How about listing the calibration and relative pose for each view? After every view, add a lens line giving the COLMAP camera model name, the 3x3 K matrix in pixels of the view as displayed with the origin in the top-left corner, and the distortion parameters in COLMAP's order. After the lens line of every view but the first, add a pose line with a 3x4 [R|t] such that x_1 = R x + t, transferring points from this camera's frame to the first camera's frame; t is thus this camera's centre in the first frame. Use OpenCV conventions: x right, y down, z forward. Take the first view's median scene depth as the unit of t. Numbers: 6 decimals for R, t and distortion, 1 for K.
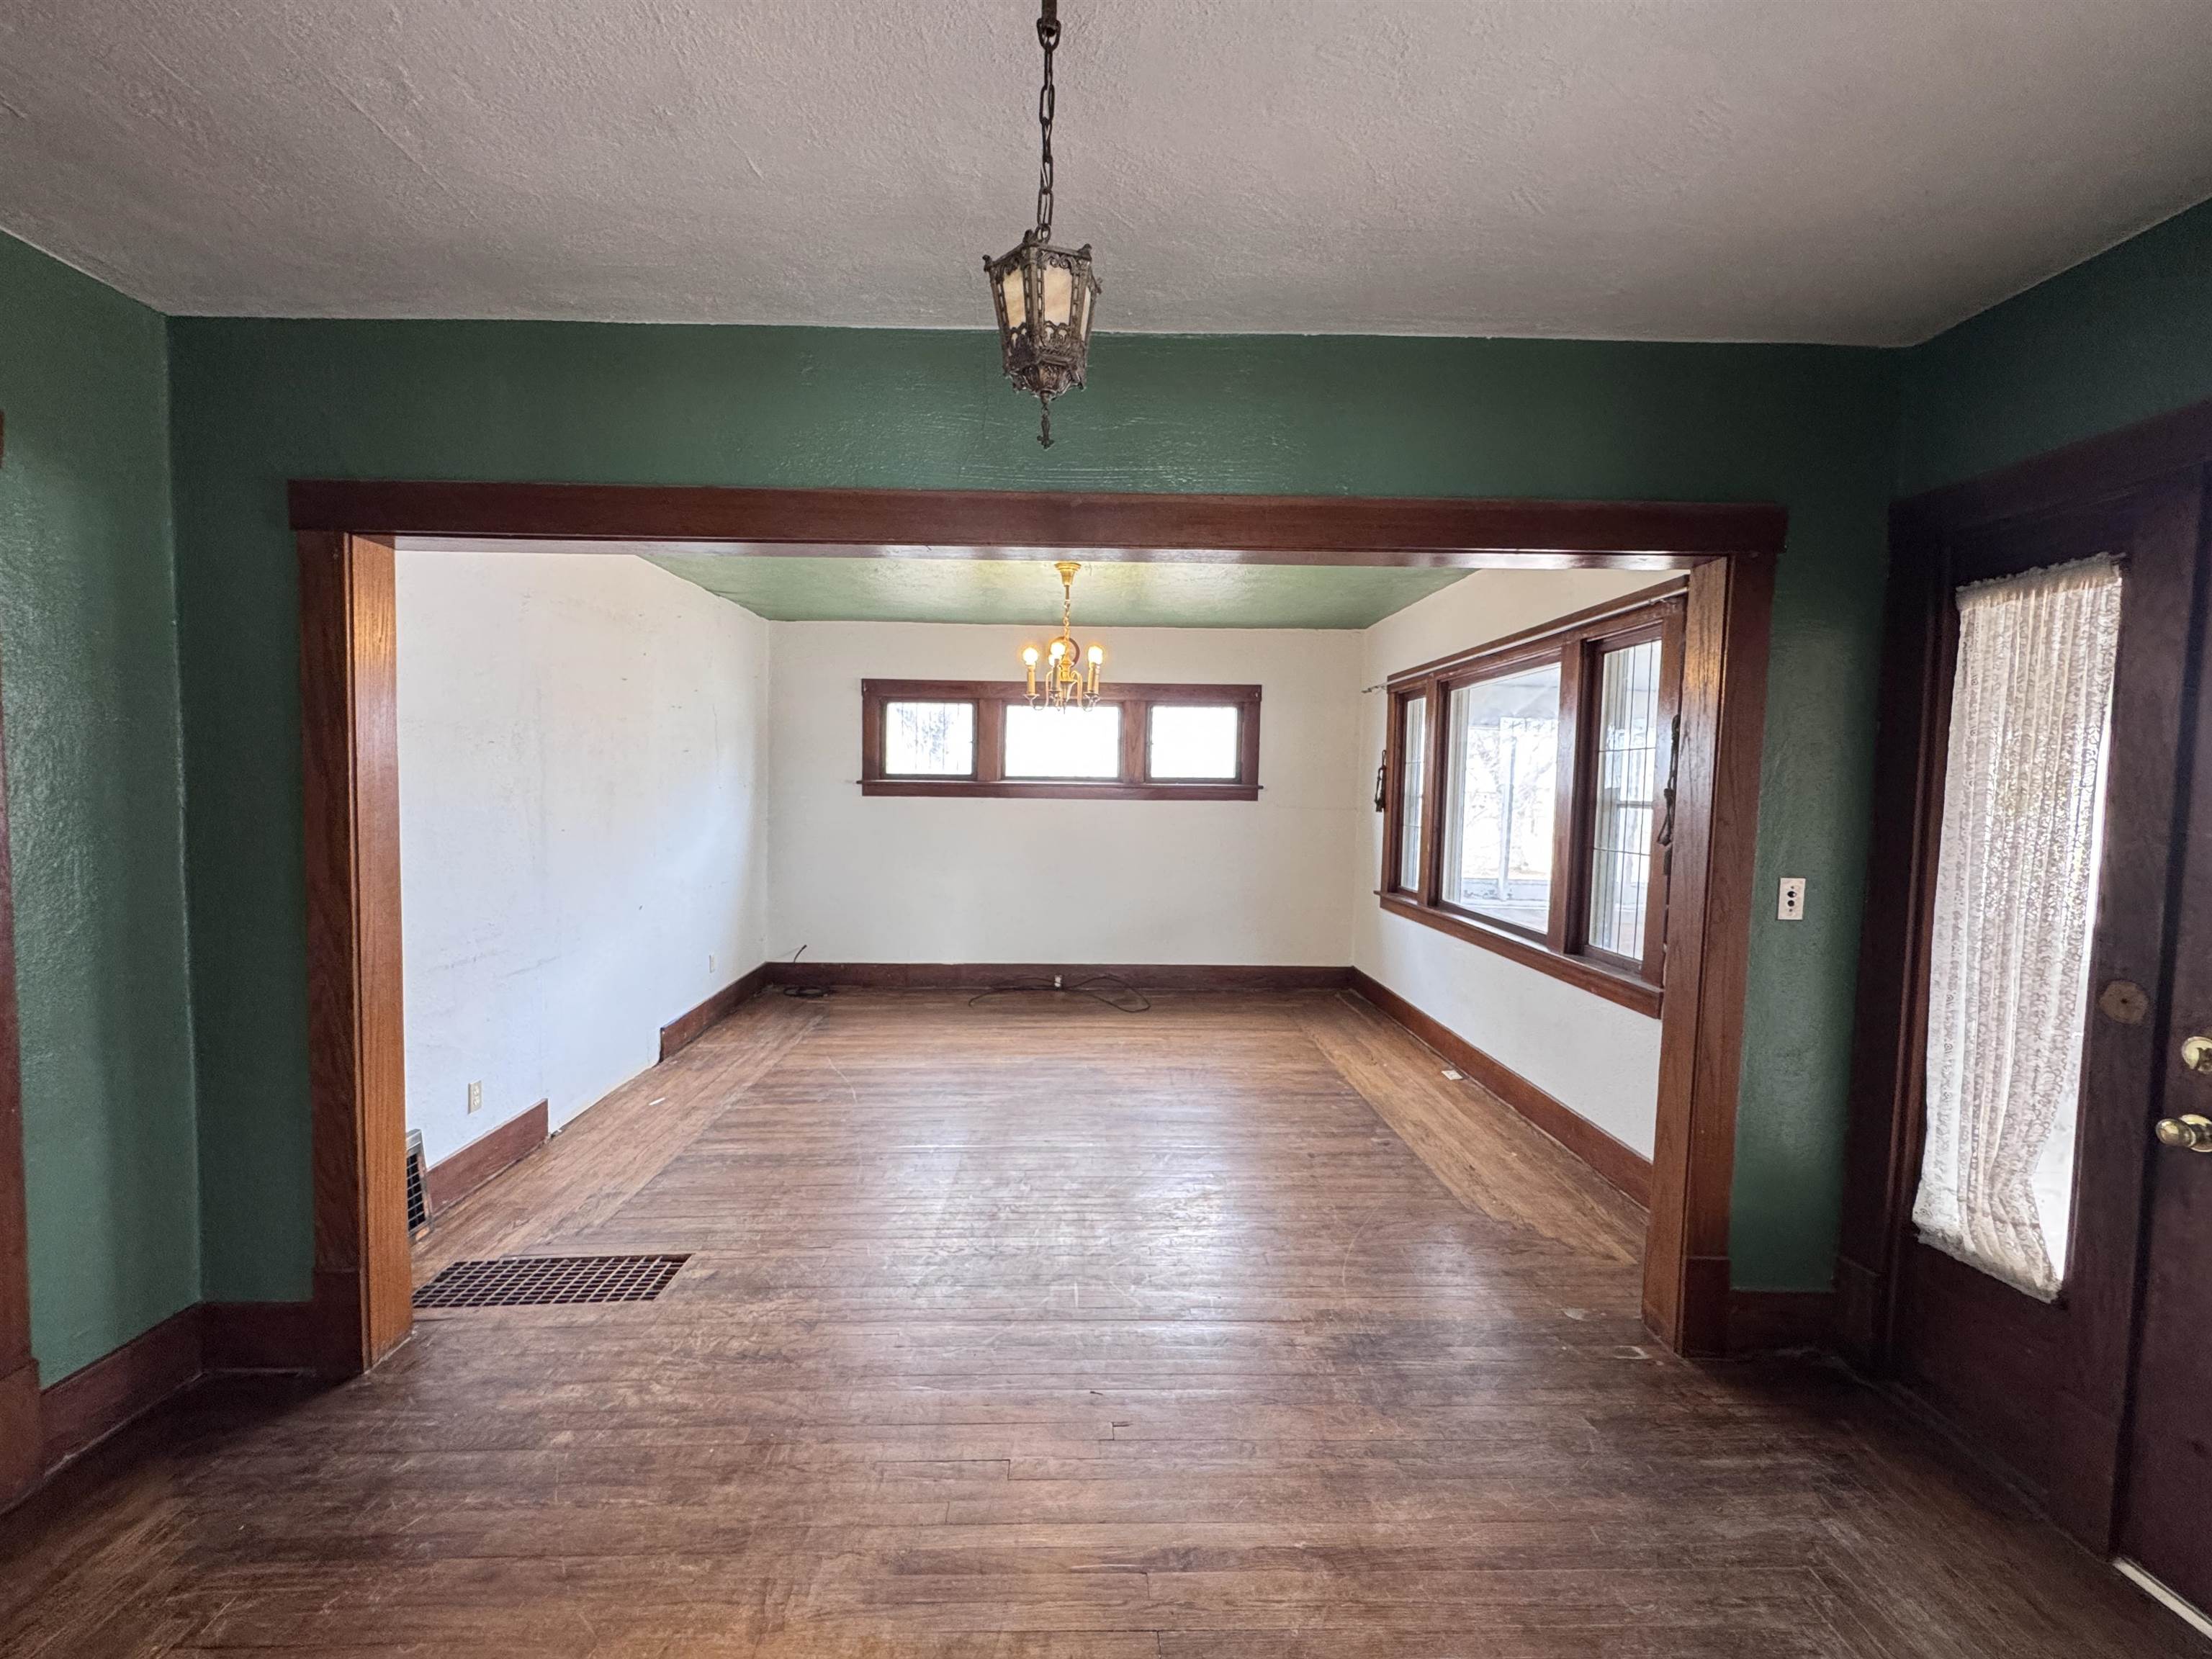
lens RADIAL K [[886.7, 0, 1106.0], [0, 886.7, 829.5], [0, 0, 1]] dist [-0.005158, 0.000601]
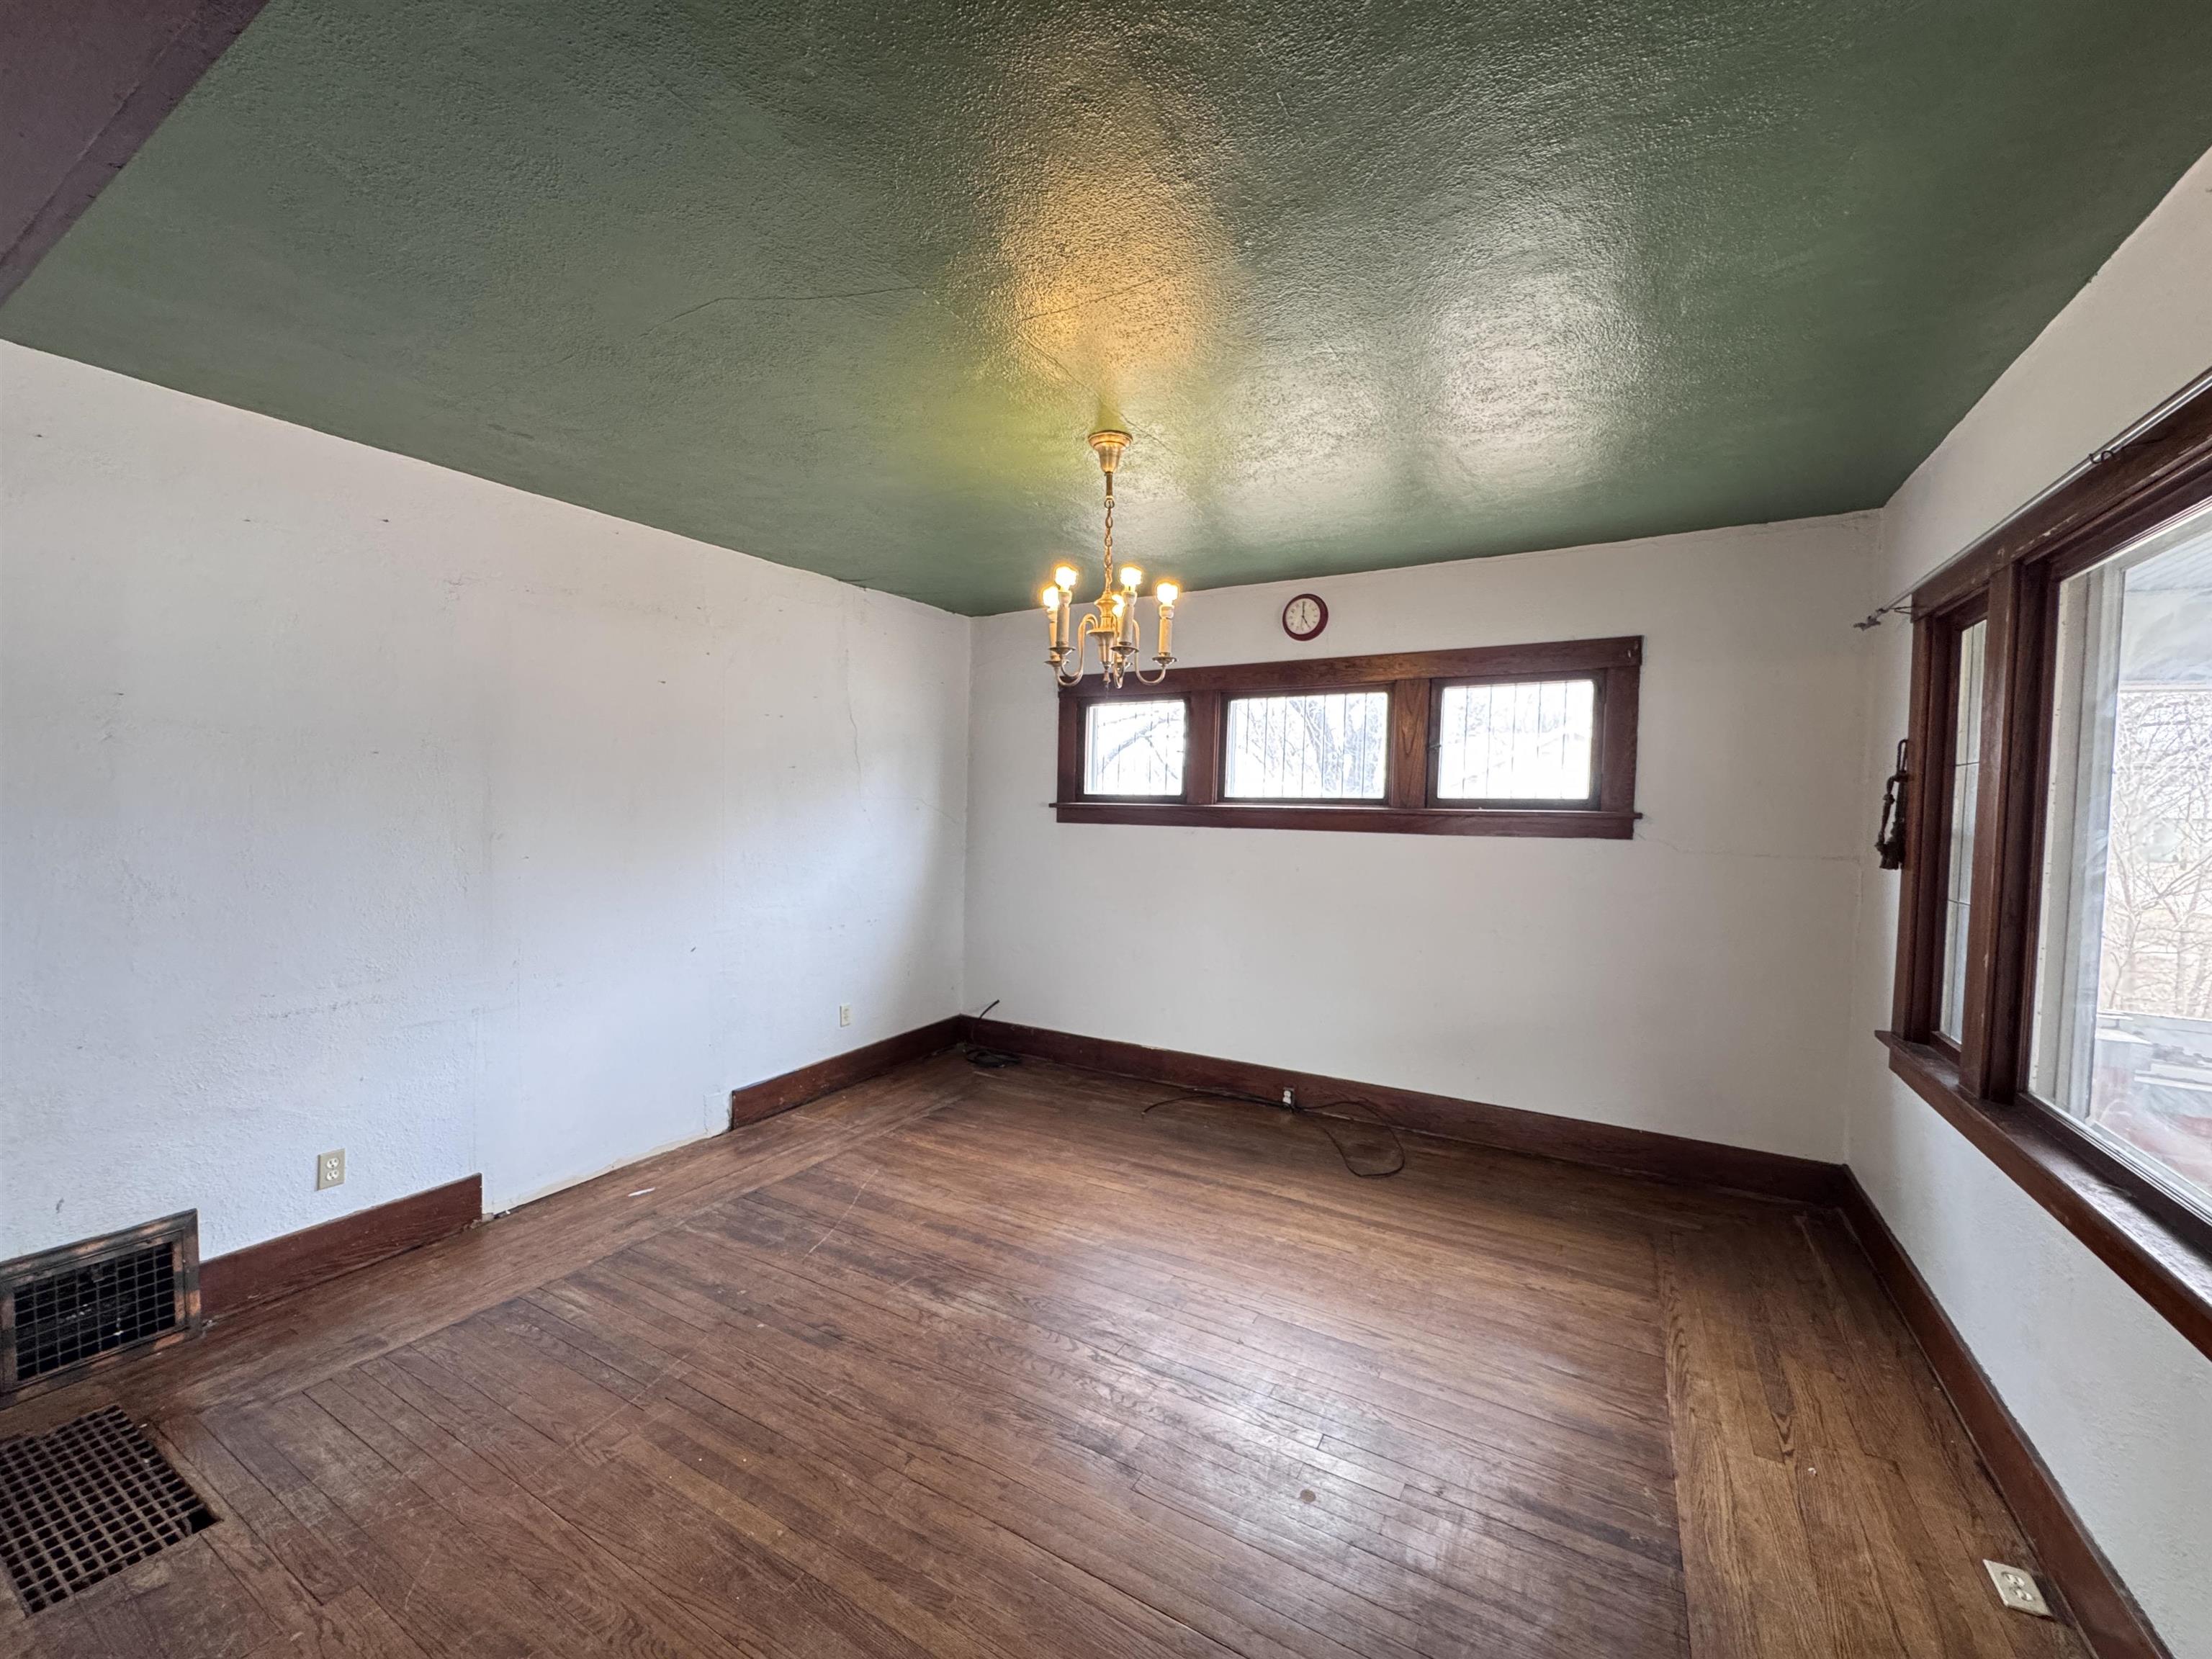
lens RADIAL K [[886.7, 0, 1106.0], [0, 886.7, 829.5], [0, 0, 1]] dist [-0.005158, 0.000601]
pose [[0.850569, 0.017306, -0.525578, 0.263160], [-0.033609, 0.999204, -0.021489, -0.022163], [0.524788, 0.035942, 0.850474, 0.488145]]
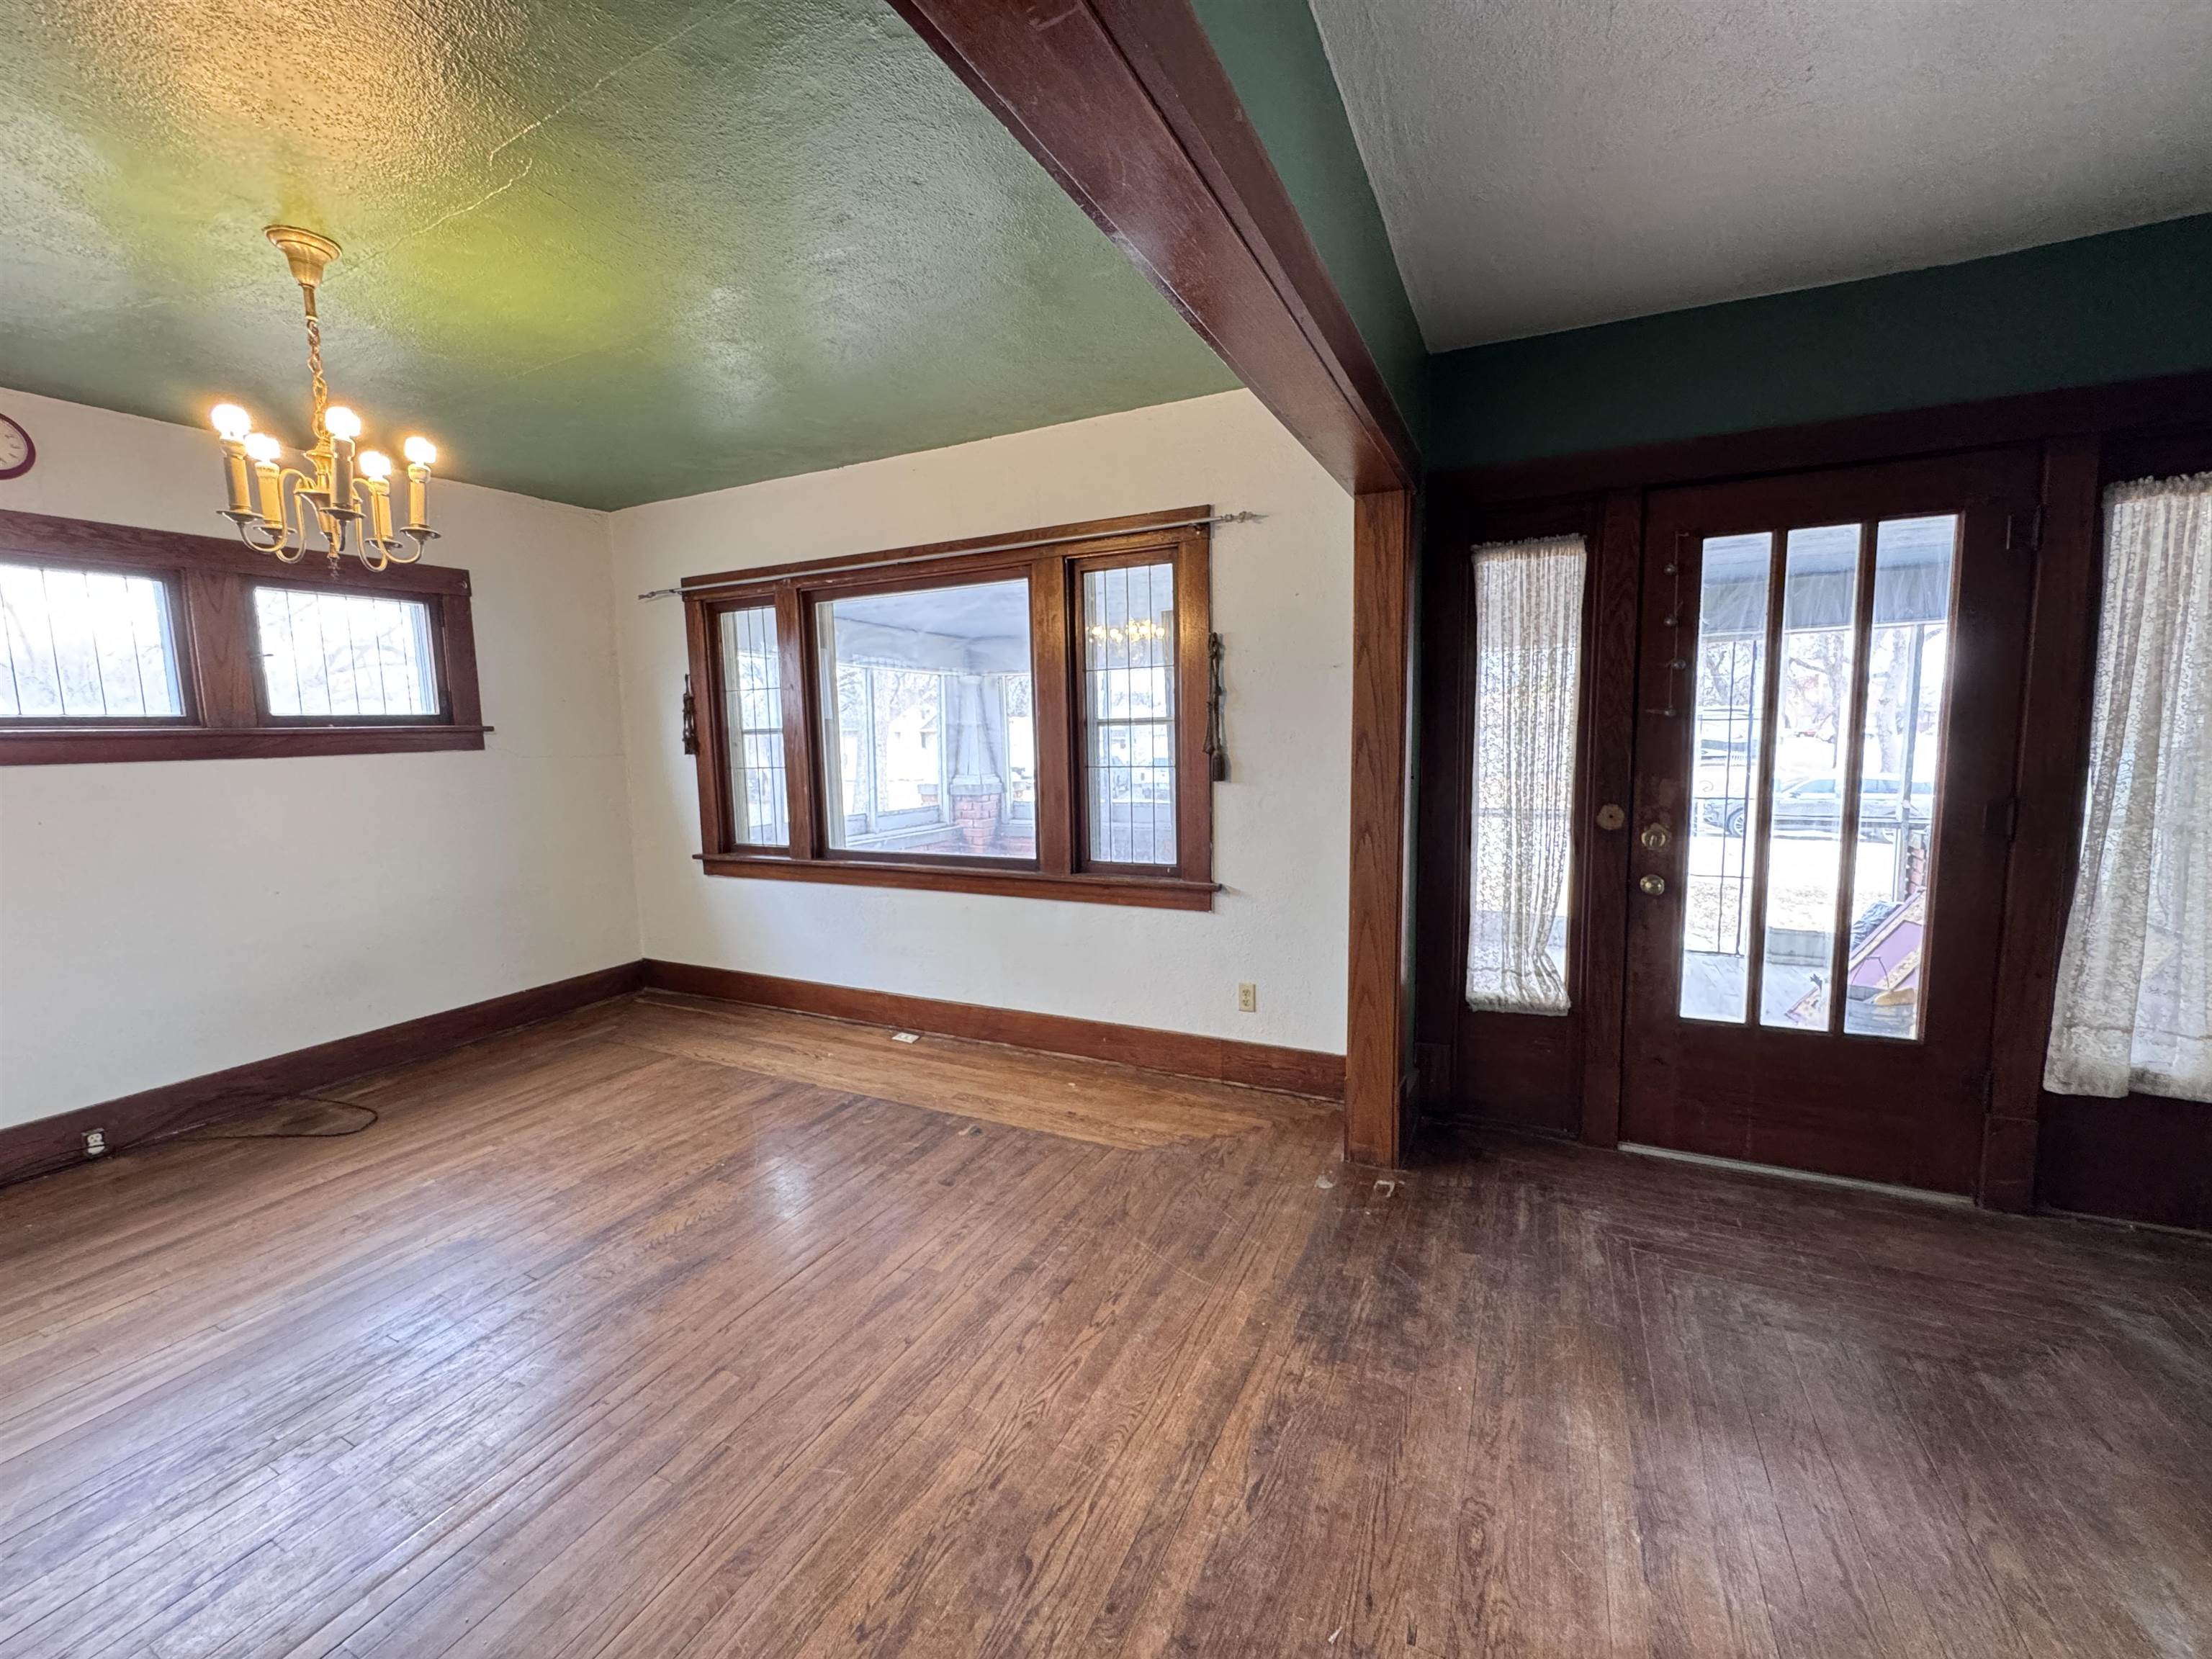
lens RADIAL K [[886.7, 0, 1106.0], [0, 886.7, 829.5], [0, 0, 1]] dist [-0.005158, 0.000601]
pose [[0.470539, -0.126615, 0.873248, -0.279078], [0.076682, 0.991775, 0.102482, -0.008171], [-0.879041, 0.018740, 0.476378, 0.405993]]
